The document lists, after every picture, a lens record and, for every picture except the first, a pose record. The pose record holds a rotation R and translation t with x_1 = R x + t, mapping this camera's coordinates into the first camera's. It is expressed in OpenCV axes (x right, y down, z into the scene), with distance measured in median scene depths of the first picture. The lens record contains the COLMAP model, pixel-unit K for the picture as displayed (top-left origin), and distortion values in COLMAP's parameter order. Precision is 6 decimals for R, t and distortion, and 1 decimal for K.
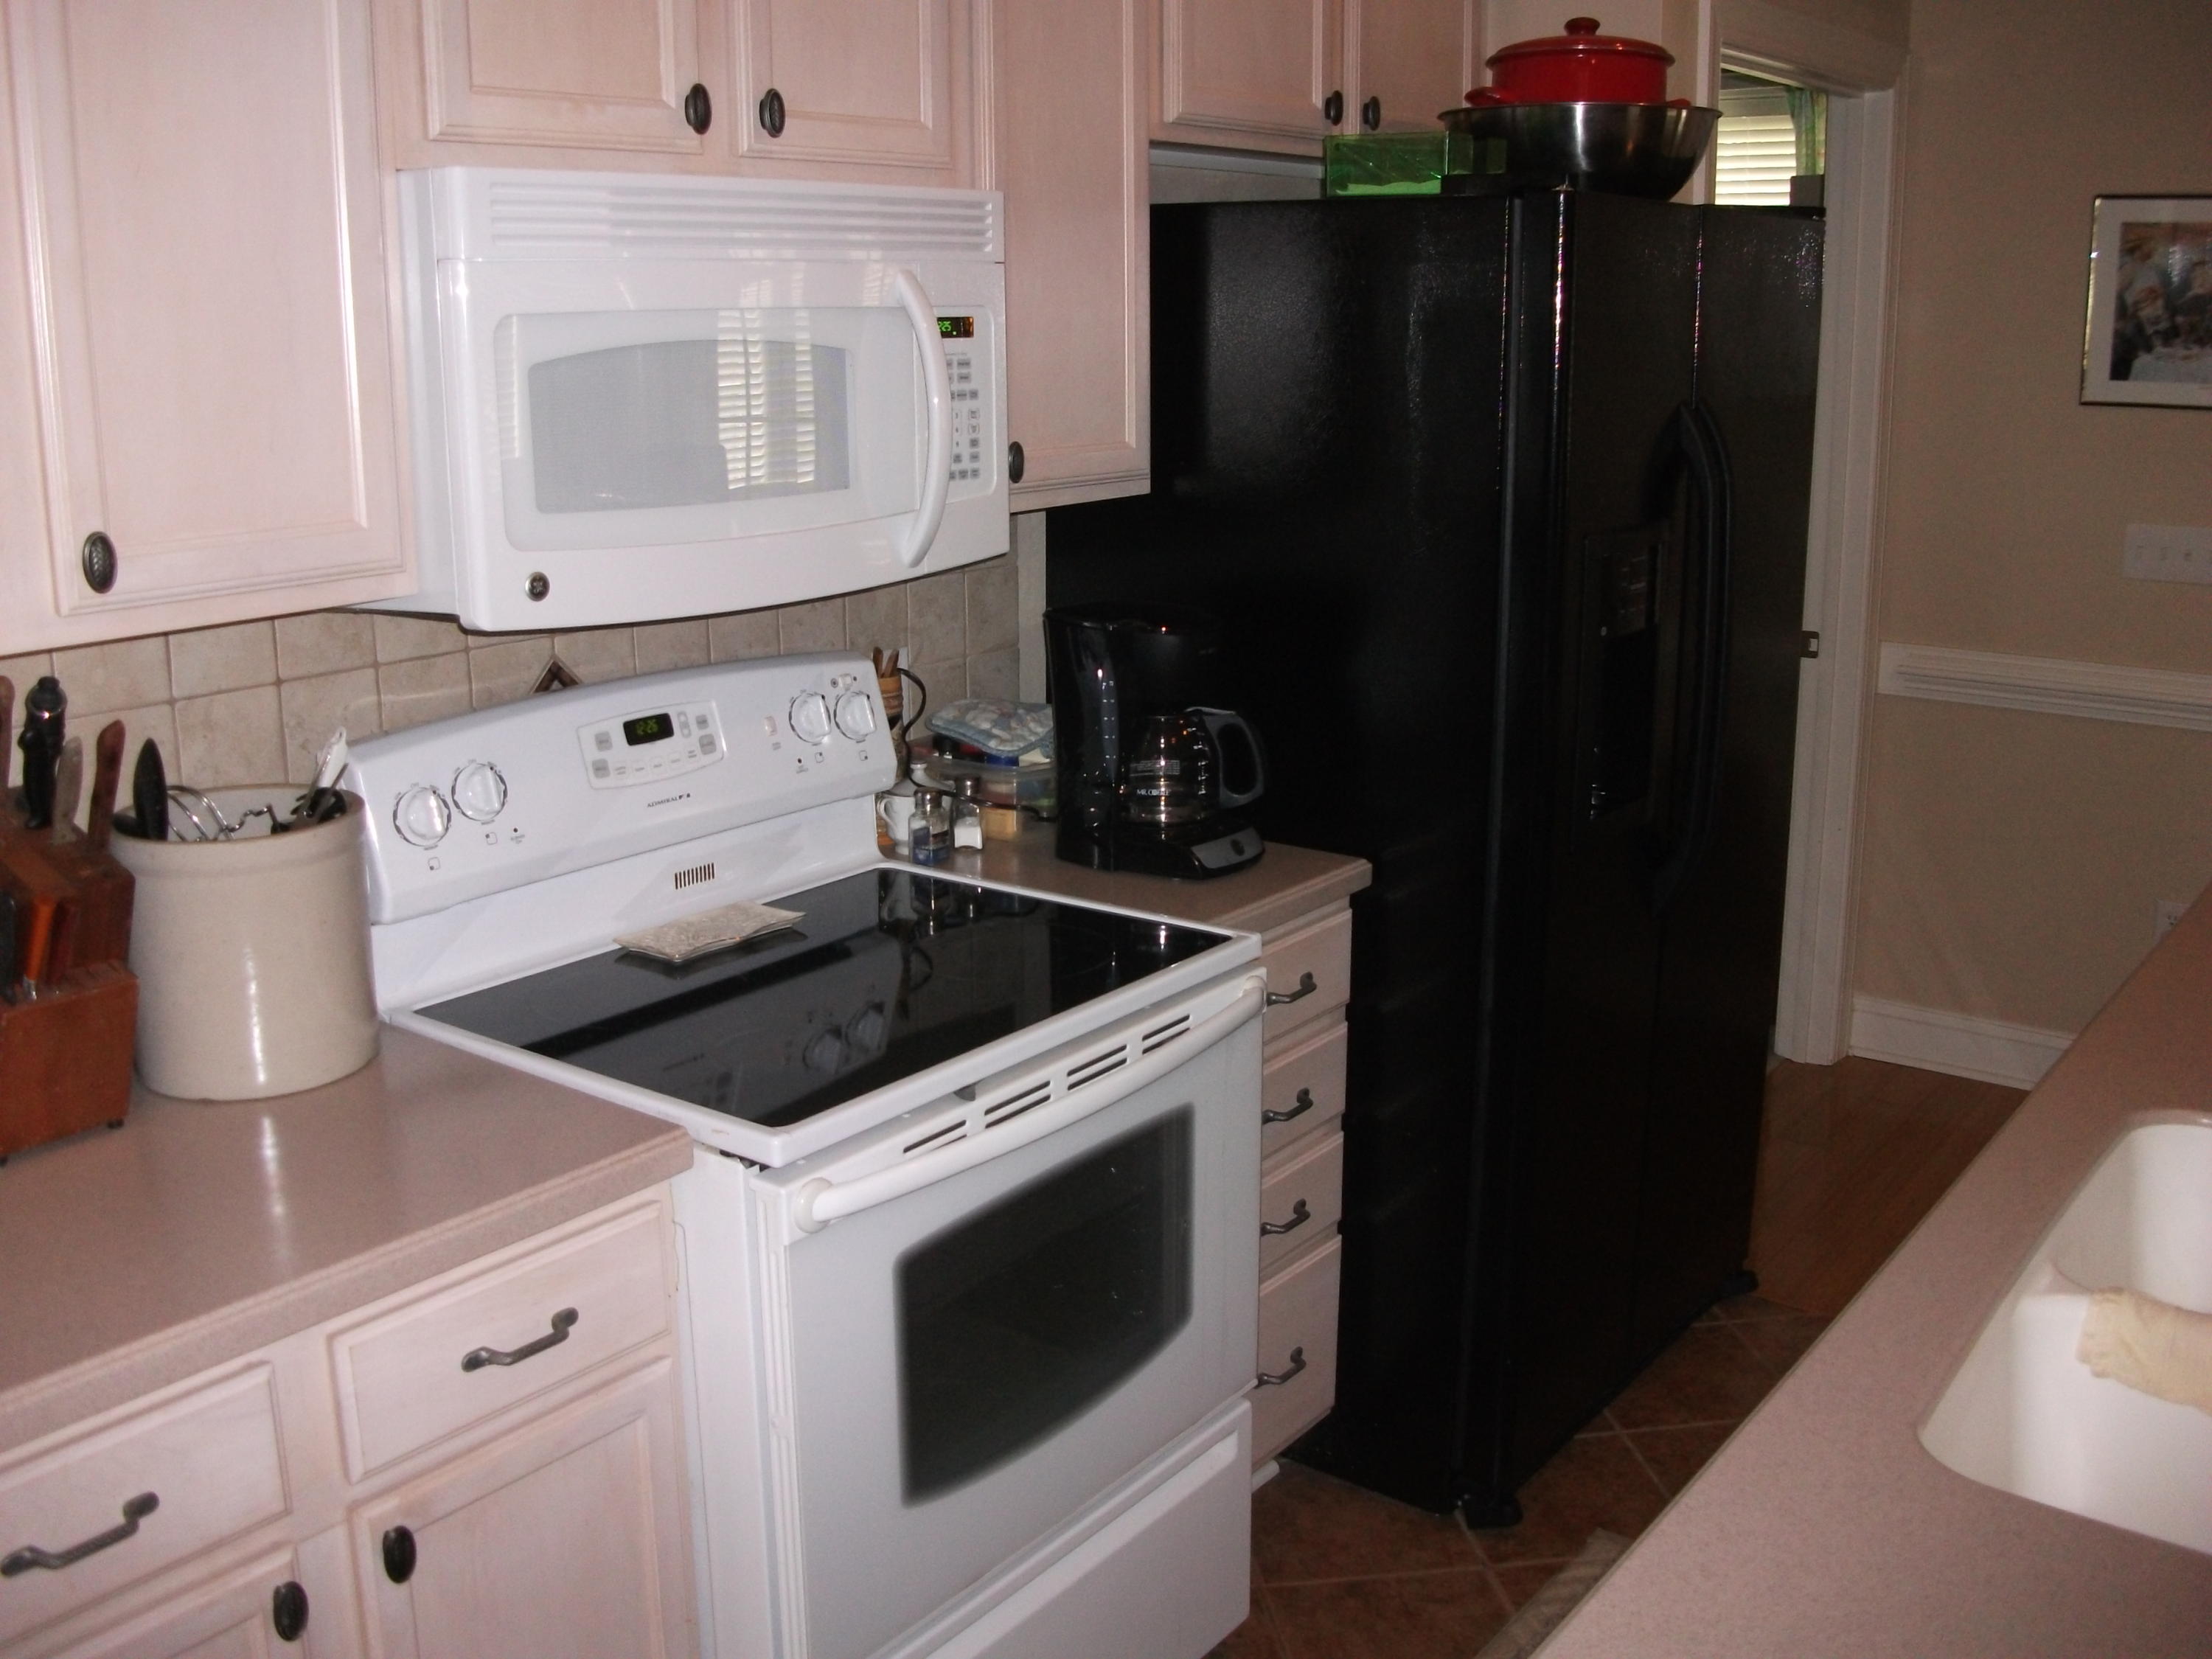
lens RADIAL K [[2112.3, 0, 1098.6], [0, 2112.3, 814.2], [0, 0, 1]] dist [-0.111777, 0.000000]
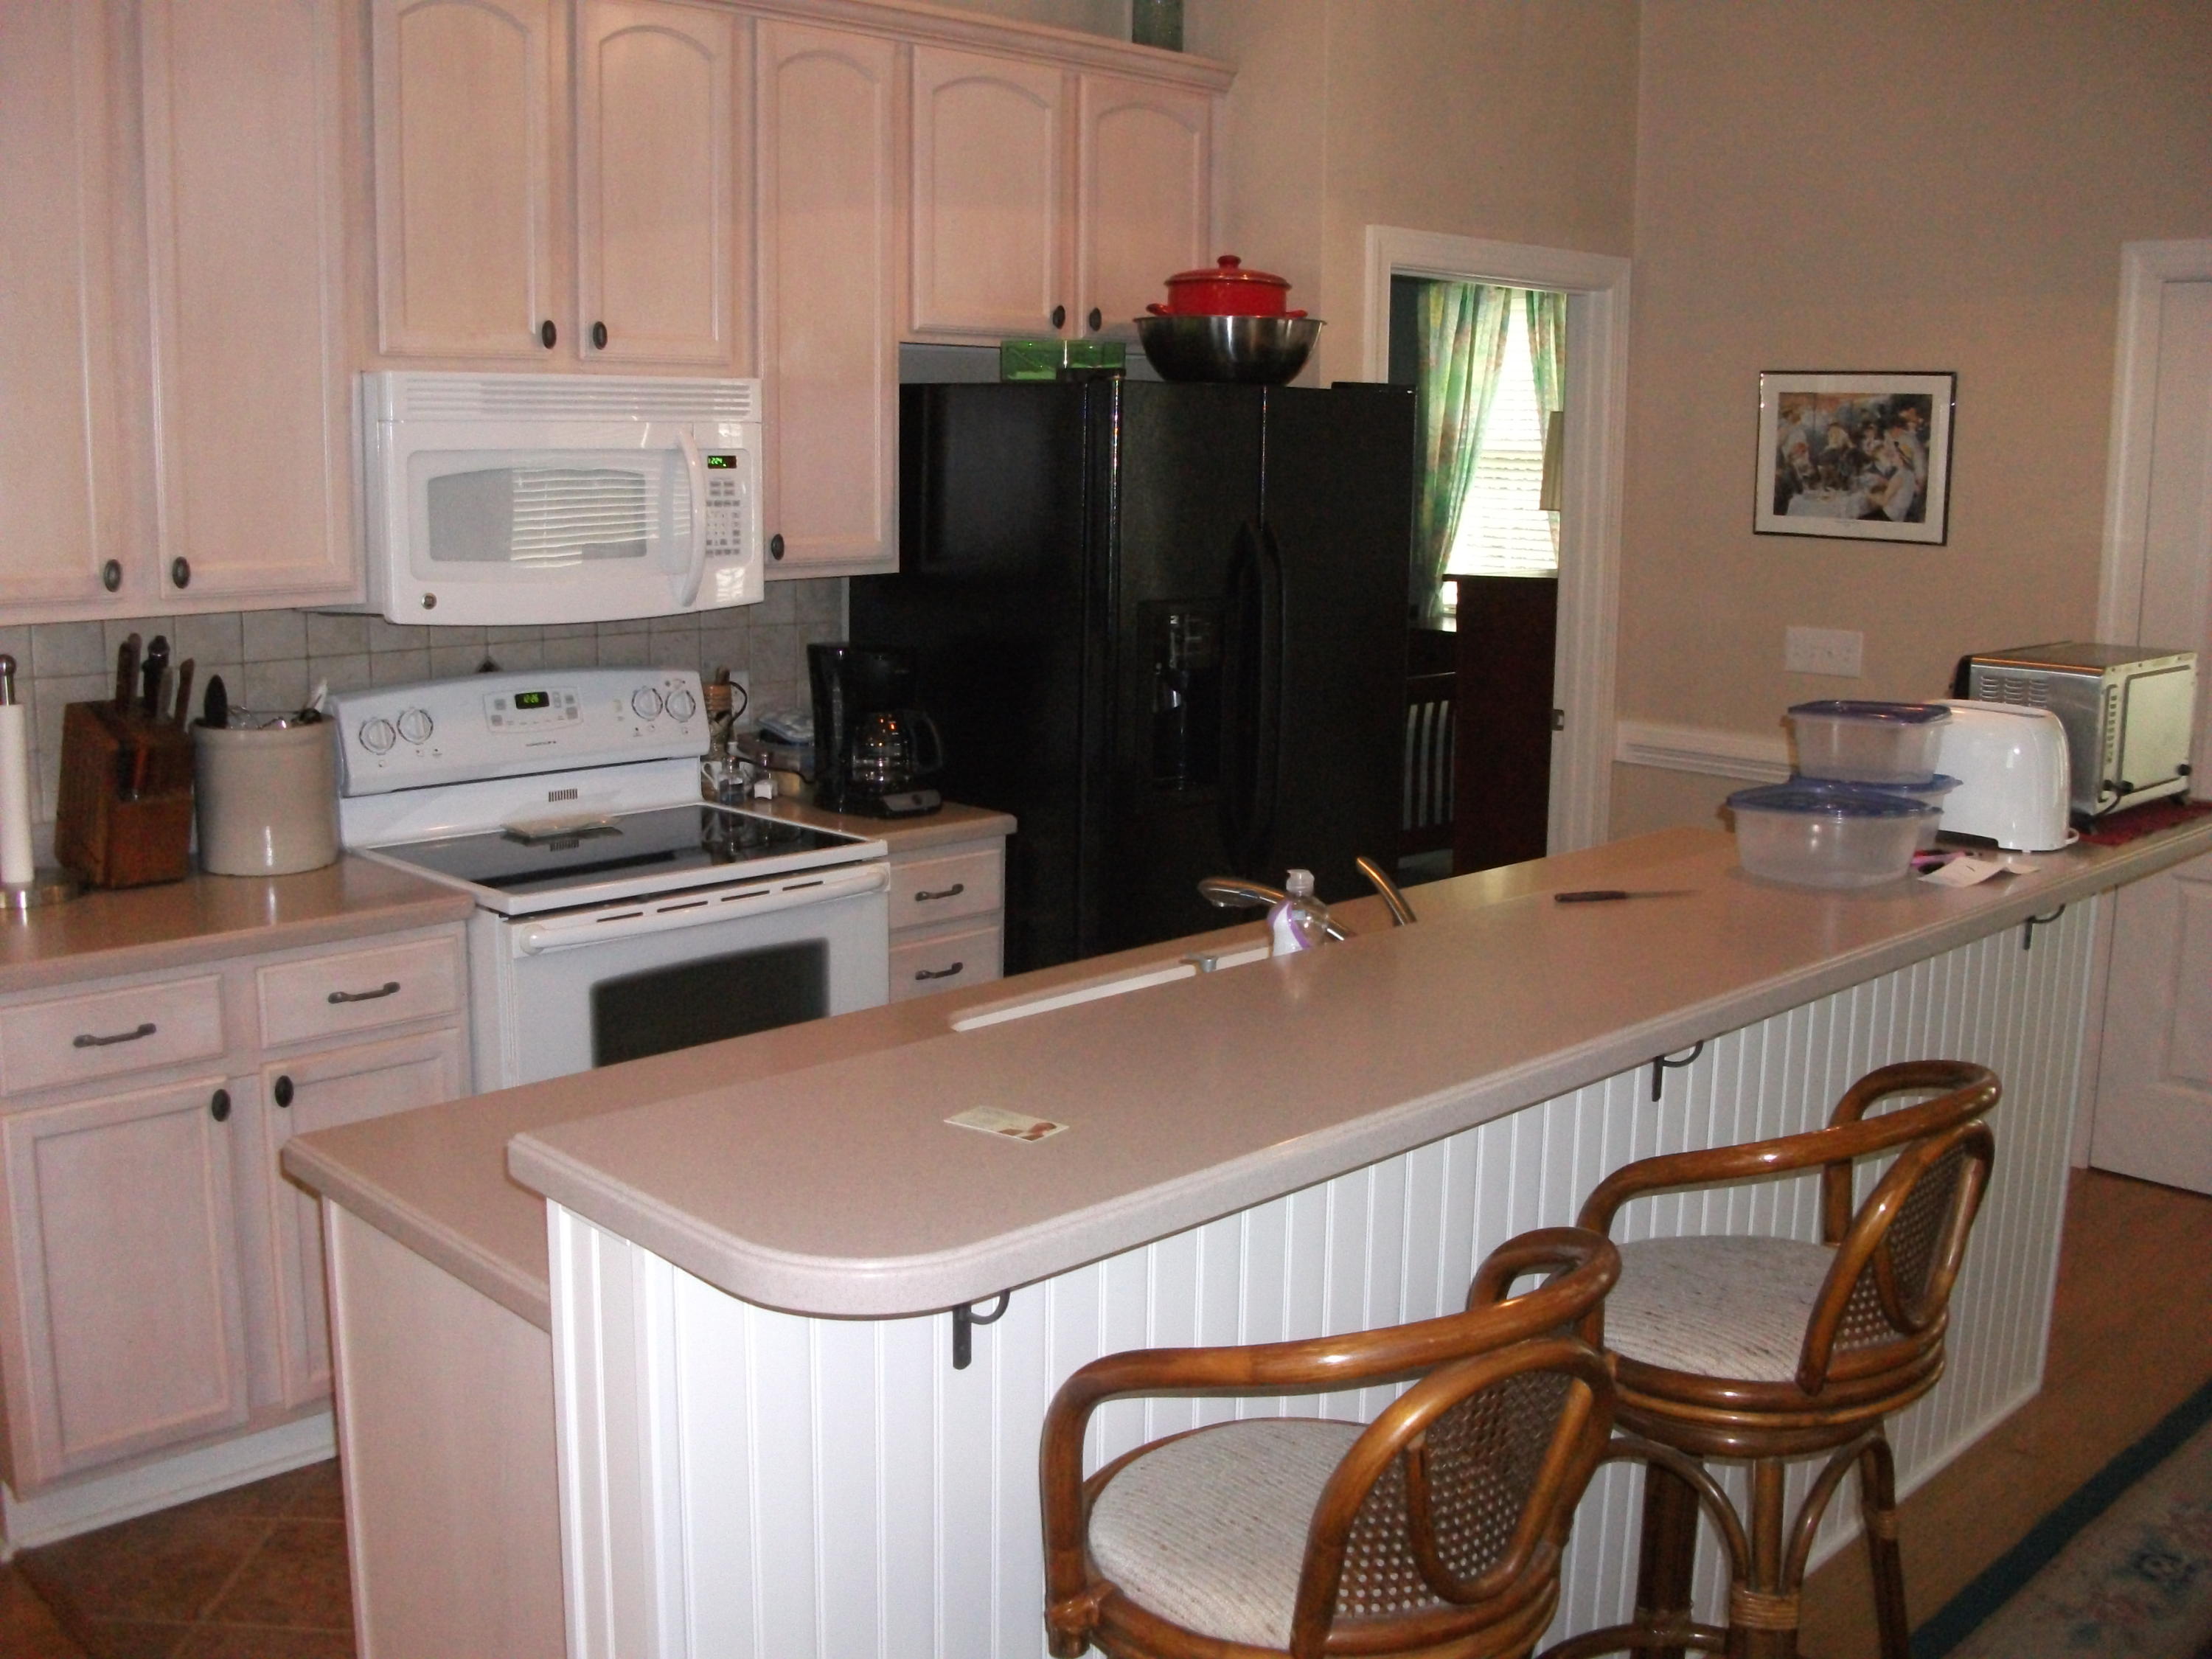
lens RADIAL K [[2112.3, 0, 1113.6], [0, 2112.3, 835.3], [0, 0, 1]] dist [-0.111777, 0.000000]
pose [[0.991179, 0.044037, -0.125003, 0.425751], [-0.050412, 0.997560, -0.048305, 0.115661], [0.122571, 0.054181, 0.990980, -0.537590]]
